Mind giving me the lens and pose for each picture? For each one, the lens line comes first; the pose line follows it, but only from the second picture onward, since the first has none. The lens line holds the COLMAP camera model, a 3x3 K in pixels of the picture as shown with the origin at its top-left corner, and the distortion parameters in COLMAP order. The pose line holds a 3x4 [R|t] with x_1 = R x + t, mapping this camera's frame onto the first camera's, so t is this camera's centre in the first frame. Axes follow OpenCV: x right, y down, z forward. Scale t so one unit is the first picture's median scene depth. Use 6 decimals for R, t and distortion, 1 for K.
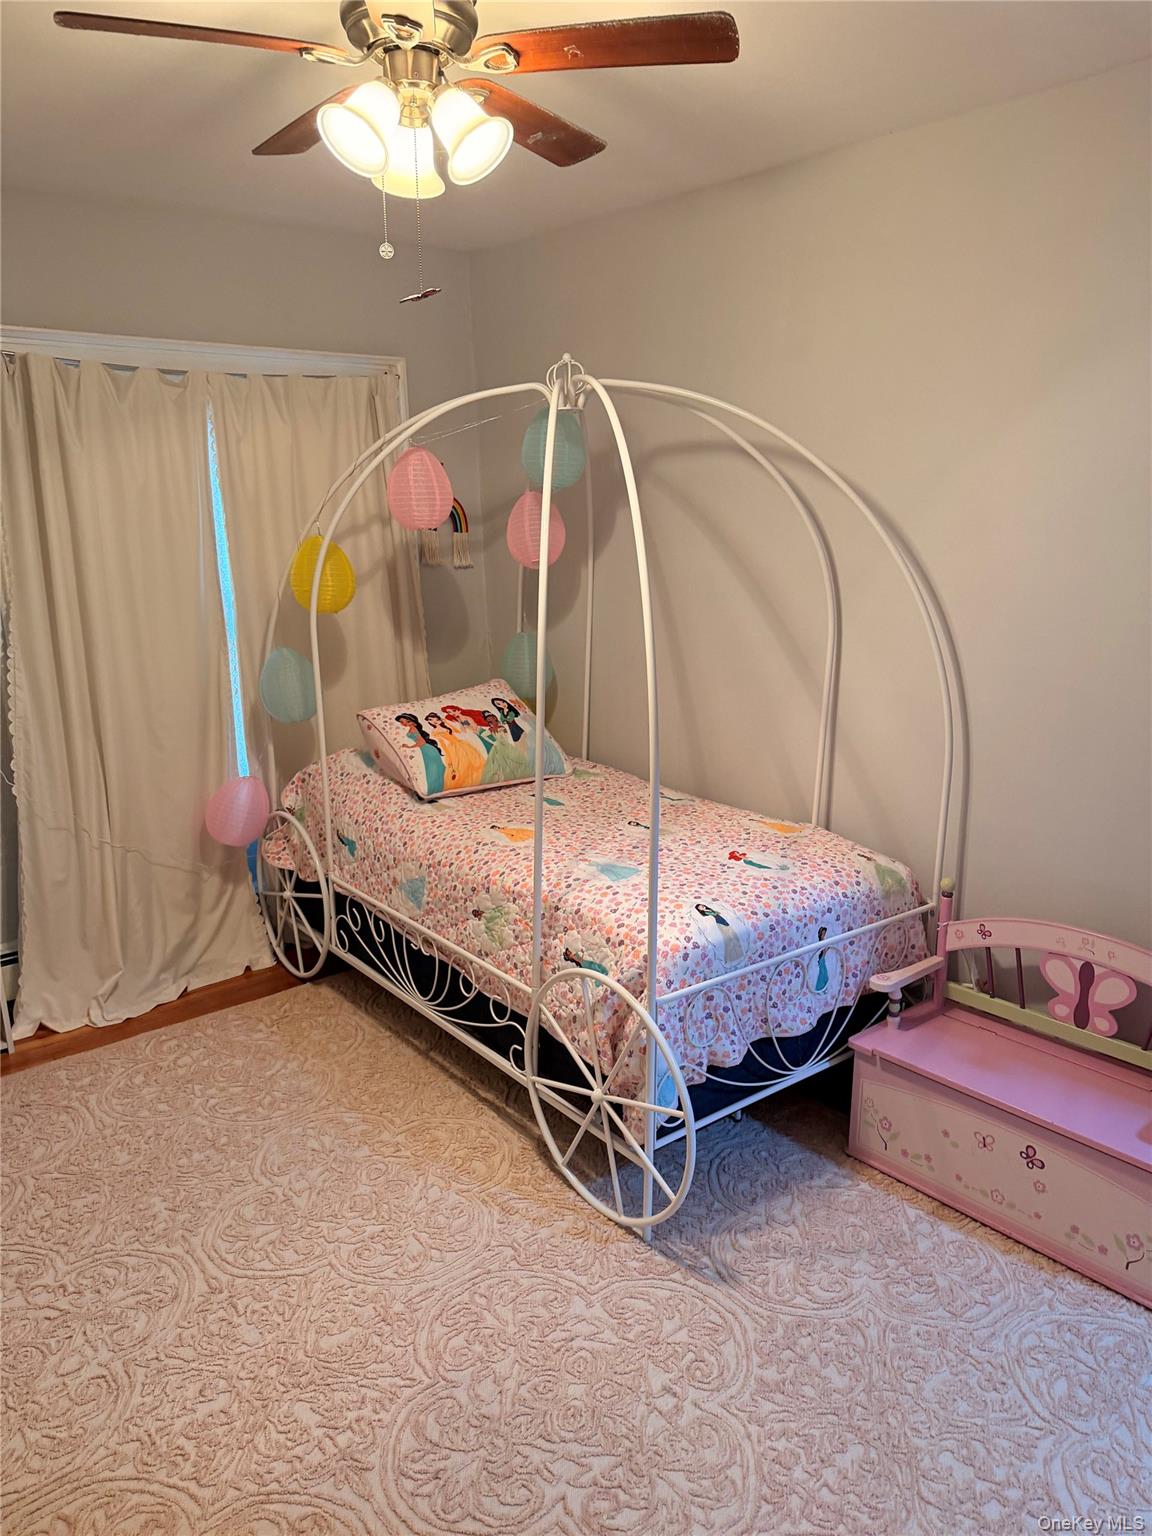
lens RADIAL K [[1069.6, 0, 580.1], [0, 1069.6, 775.5], [0, 0, 1]] dist [0.120990, -0.175391]
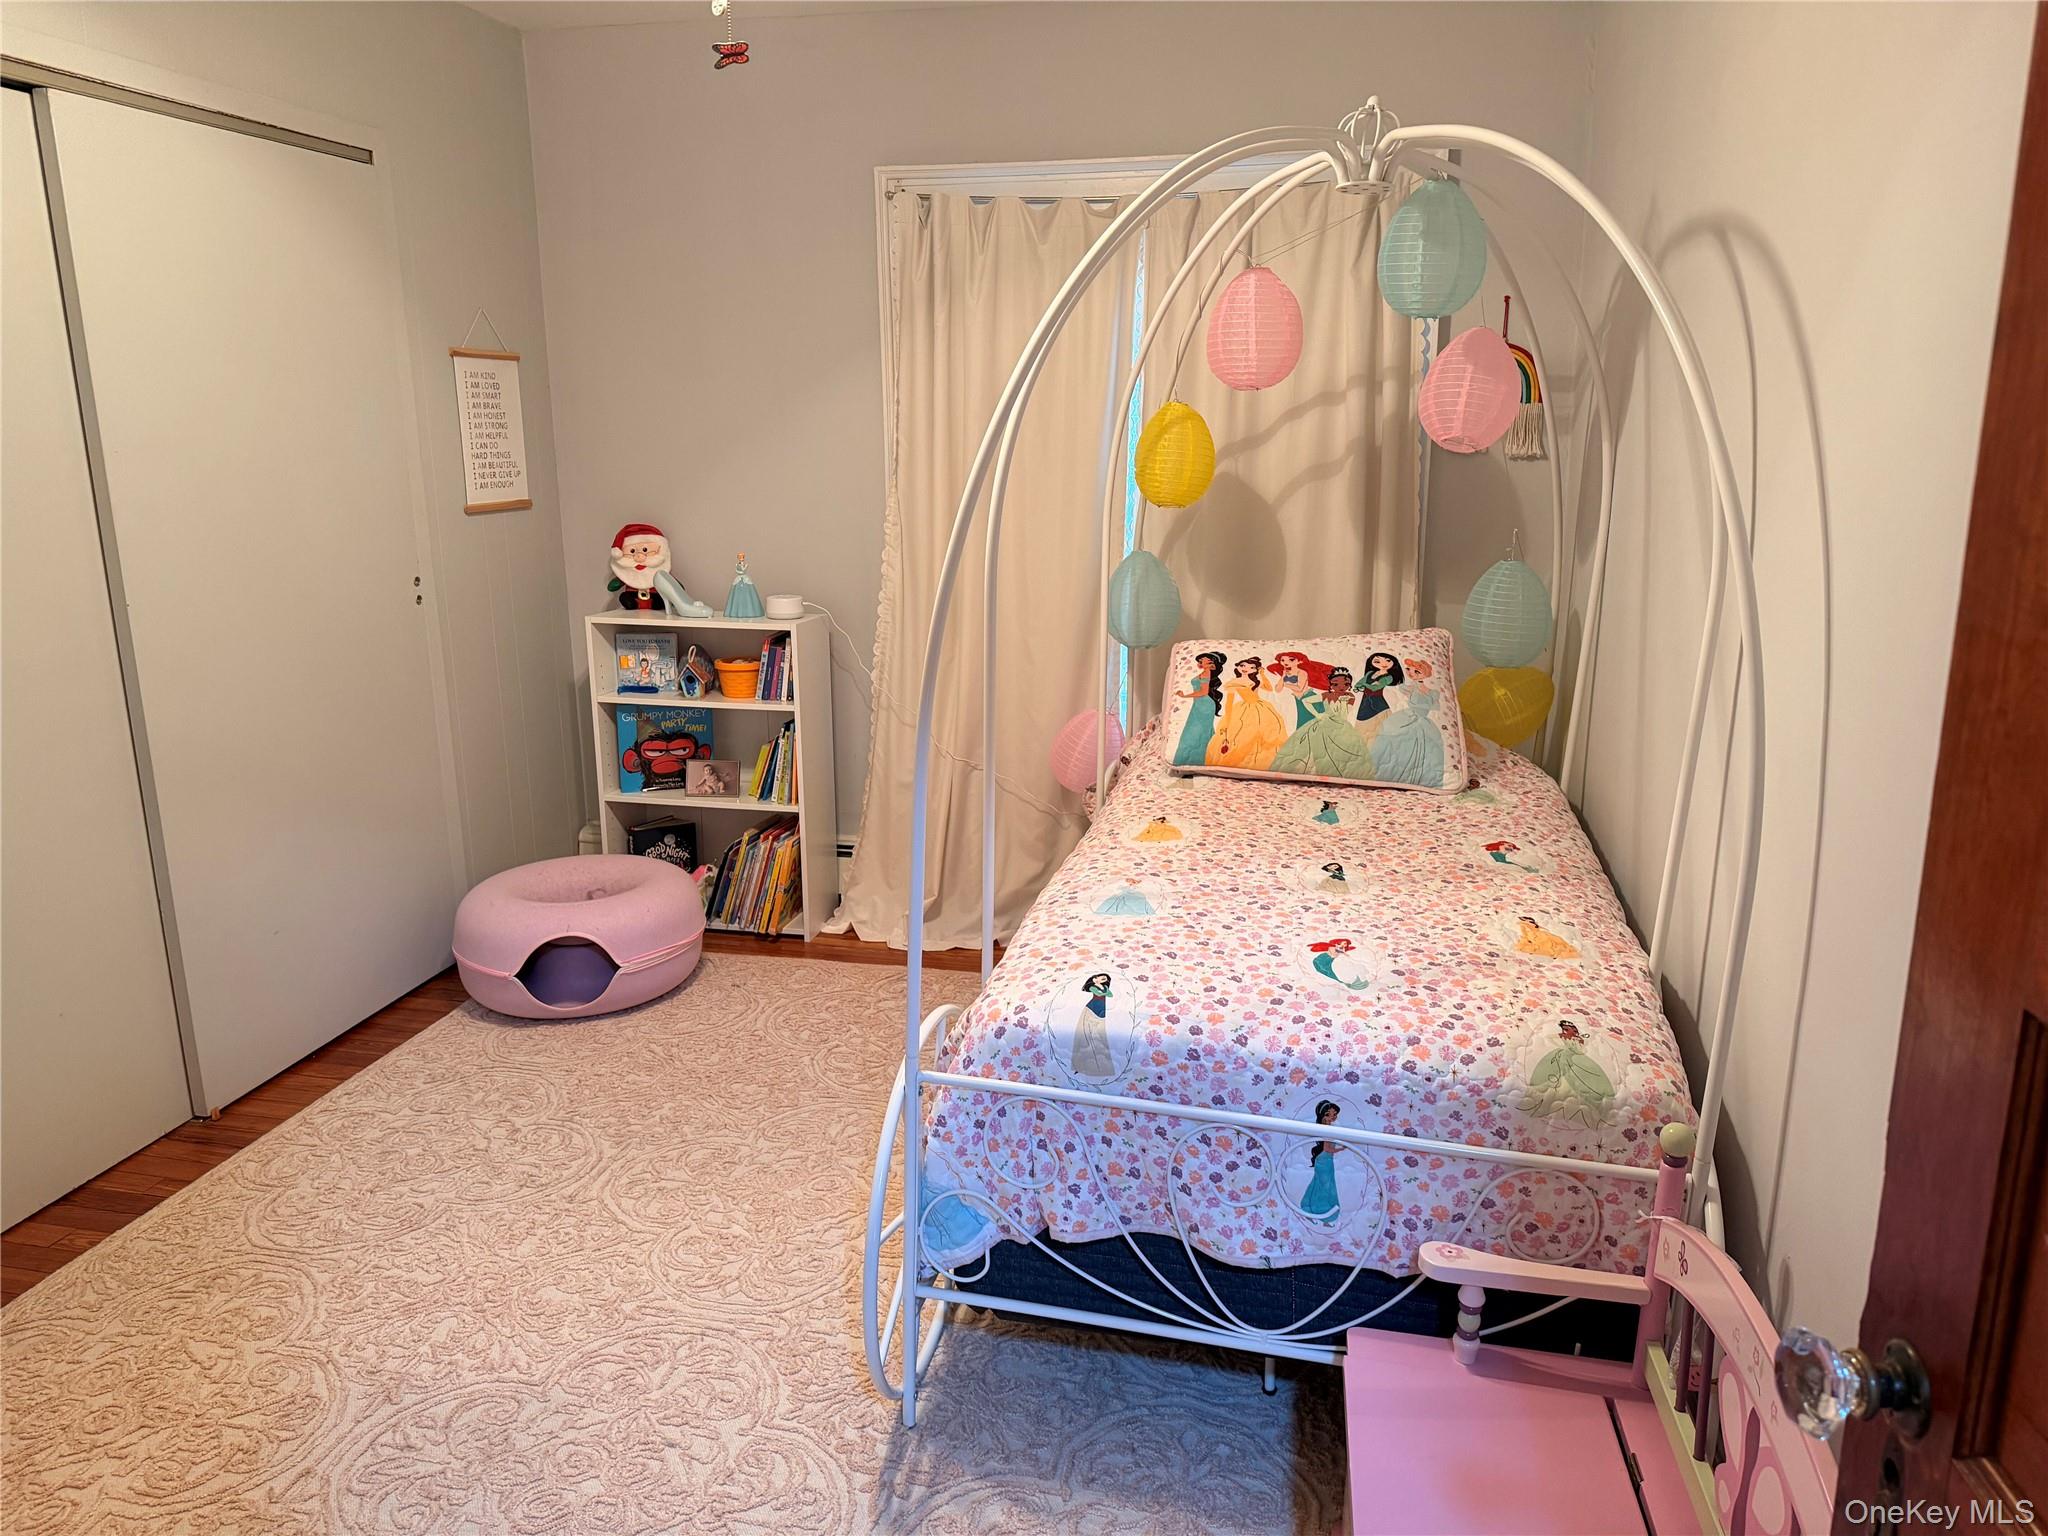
lens RADIAL K [[1426.1, 0, 1030.2], [0, 1426.1, 761.1], [0, 0, 1]] dist [0.120990, -0.175391]
pose [[0.613517, 0.191682, -0.766064, 0.638819], [-0.196833, 0.976594, 0.086722, -0.057733], [0.764757, 0.097581, 0.636887, 0.399540]]
